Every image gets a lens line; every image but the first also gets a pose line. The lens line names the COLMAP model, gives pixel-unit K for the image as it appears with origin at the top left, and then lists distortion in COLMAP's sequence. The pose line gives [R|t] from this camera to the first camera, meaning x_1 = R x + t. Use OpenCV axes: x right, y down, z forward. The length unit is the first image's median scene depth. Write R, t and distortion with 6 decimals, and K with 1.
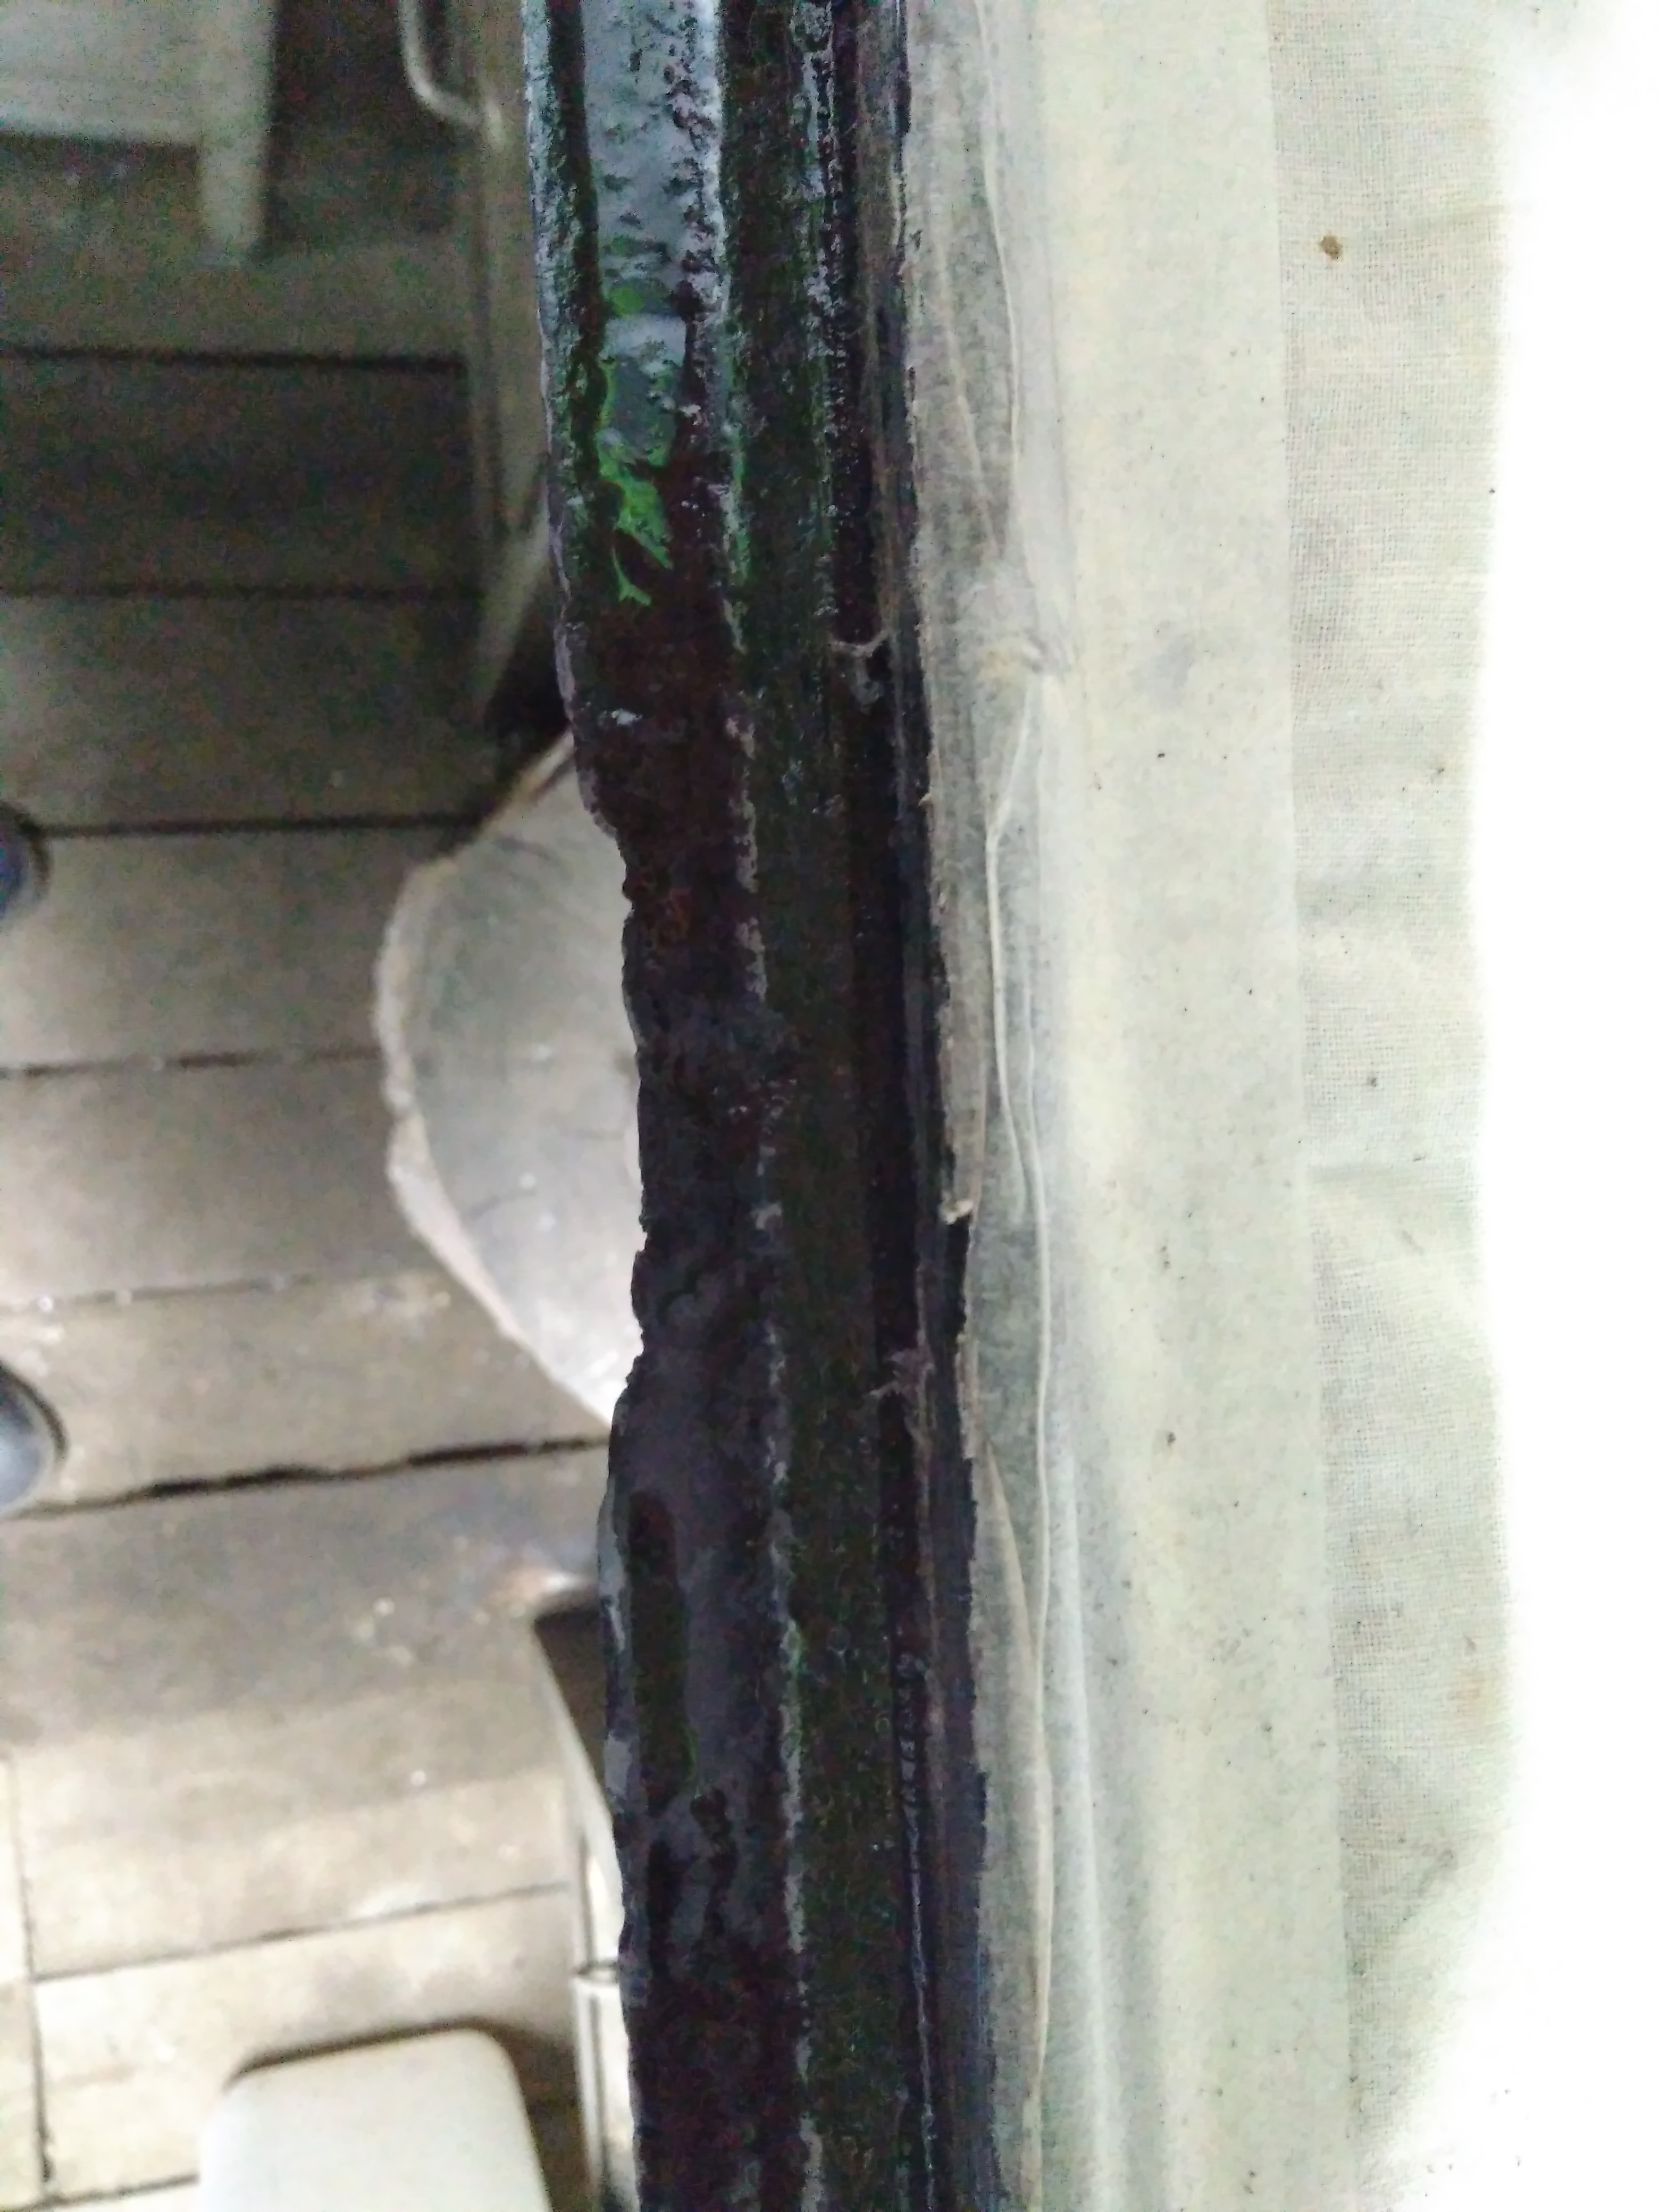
lens RADIAL K [[1948.8, 0, 840.4], [0, 1948.8, 1122.2], [0, 0, 1]] dist [-0.037600, -0.068066]
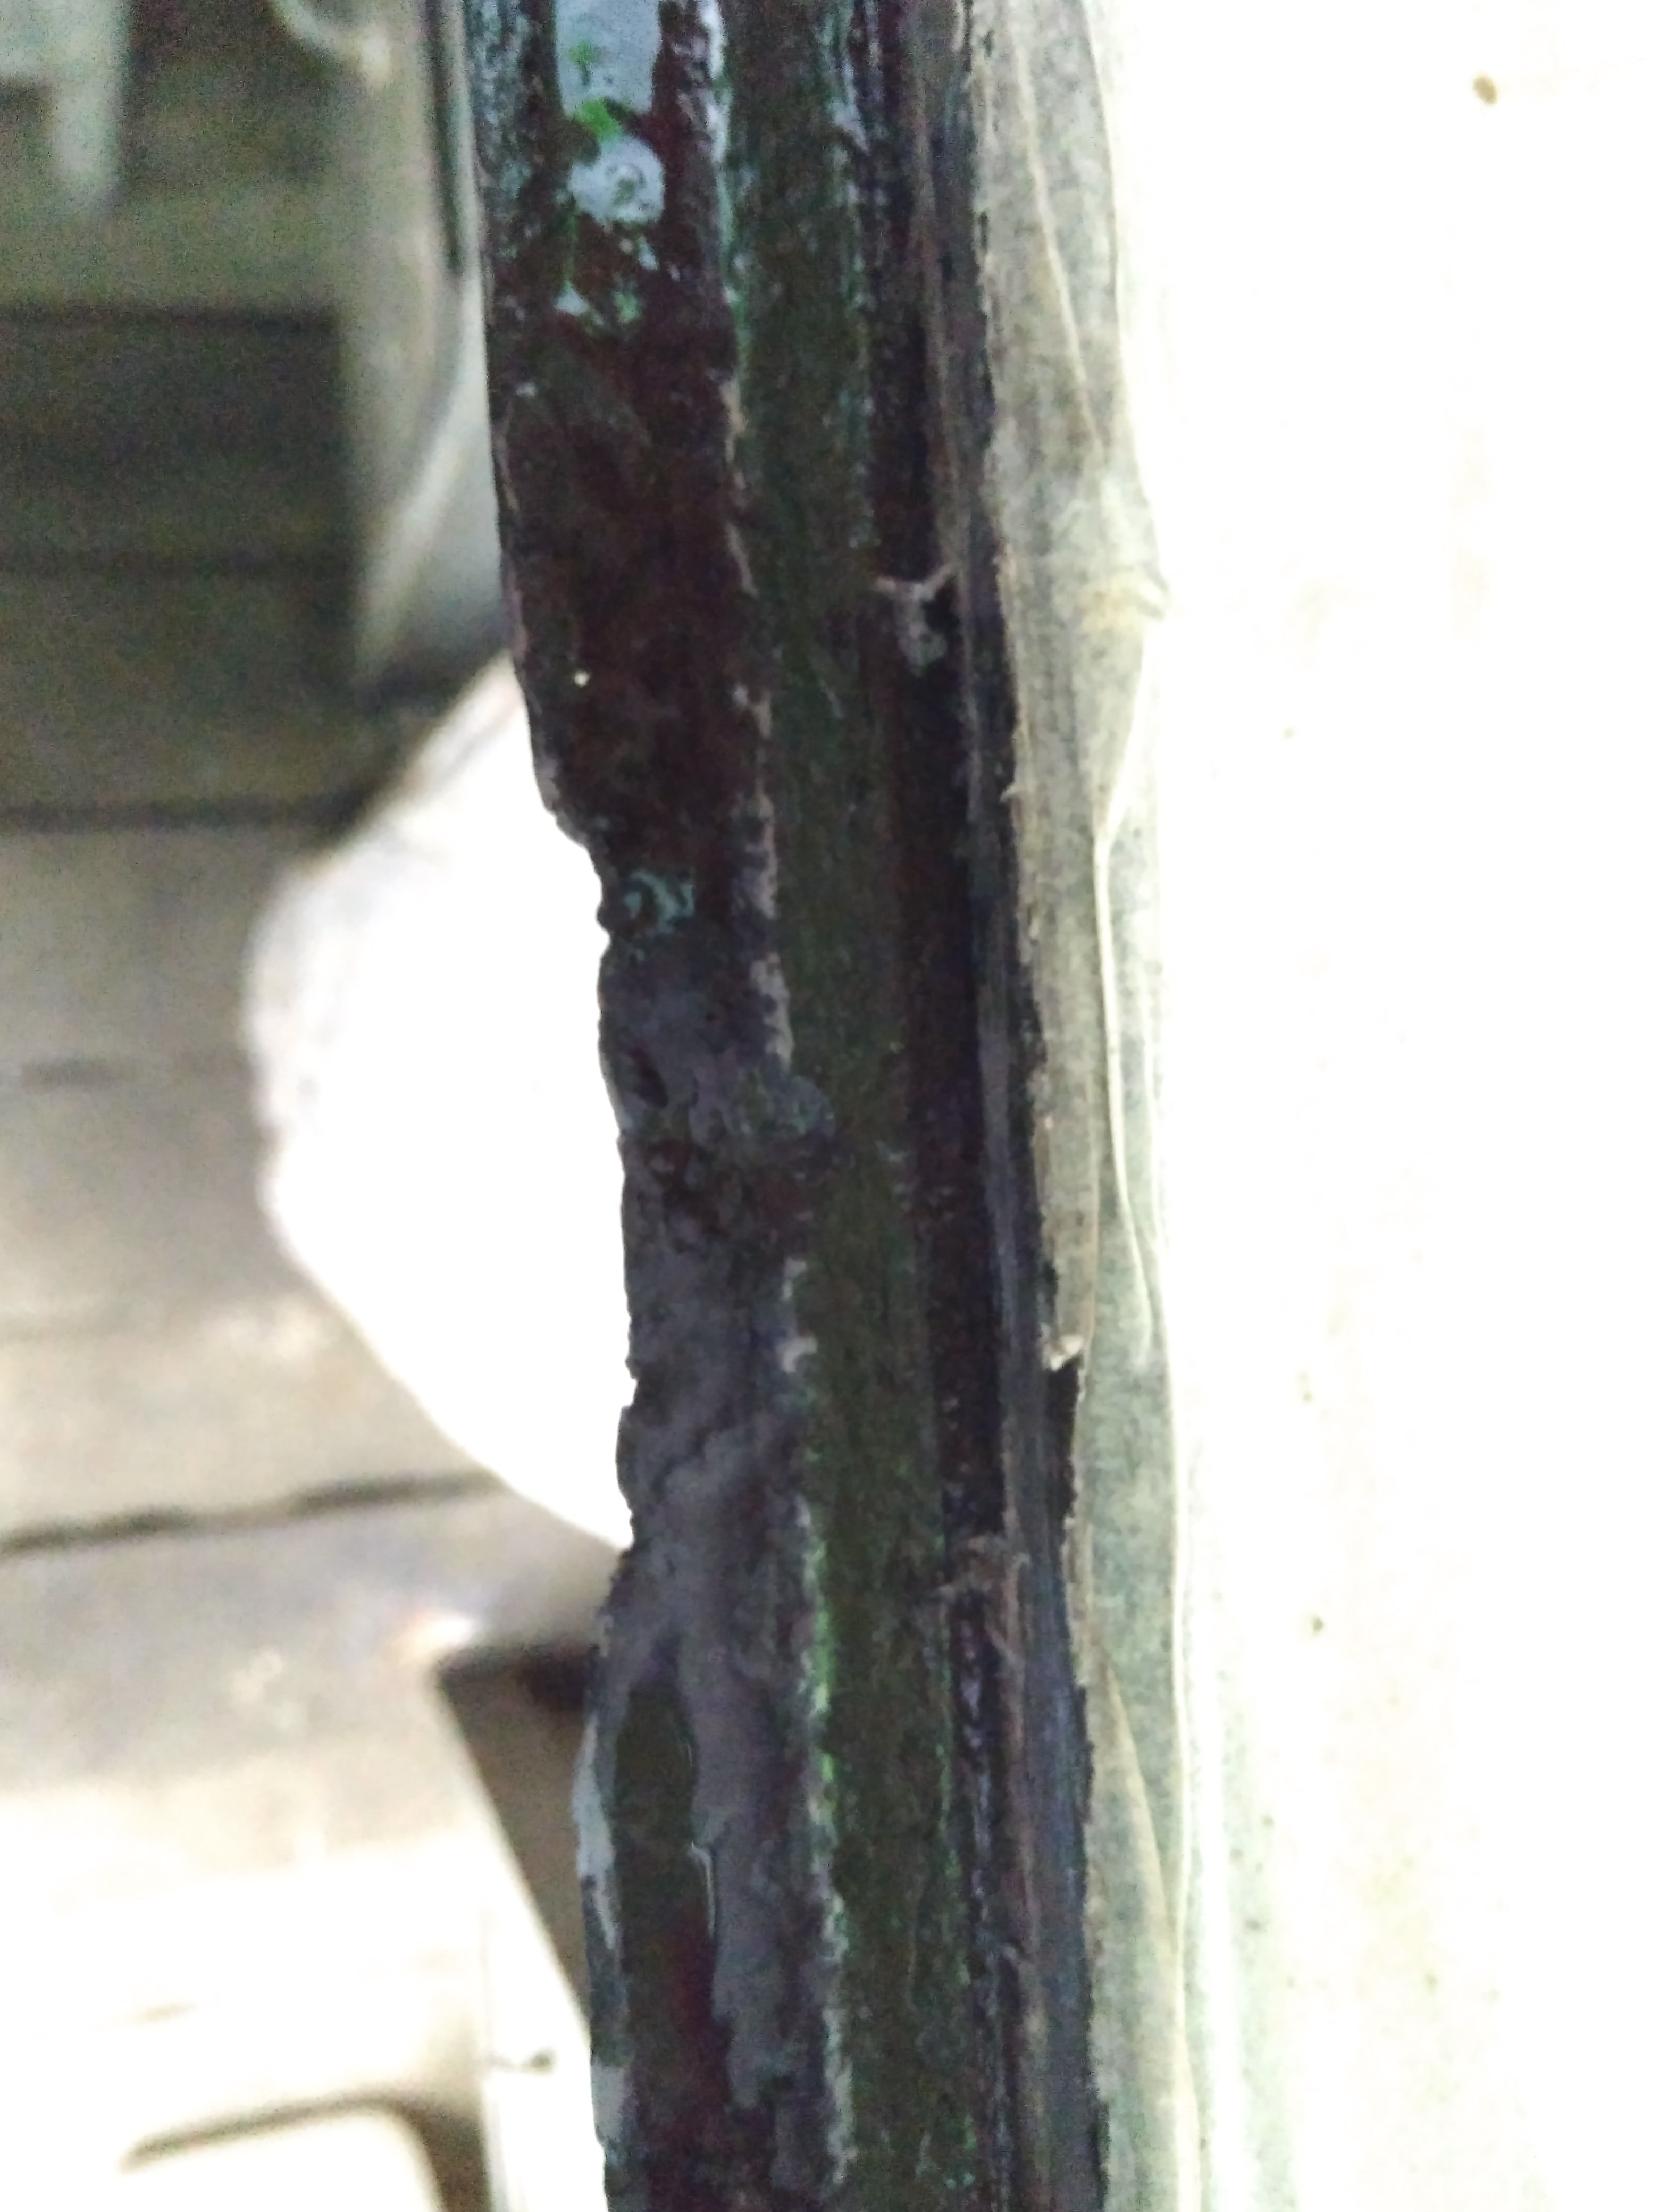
lens RADIAL K [[1948.8, 0, 816.6], [0, 1948.8, 1098.7], [0, 0, 1]] dist [-0.037600, -0.068066]
pose [[0.998690, -0.012493, 0.049626, -0.066132], [0.012733, 0.999909, -0.004512, -0.046234], [-0.049566, 0.005137, 0.998758, 0.260524]]
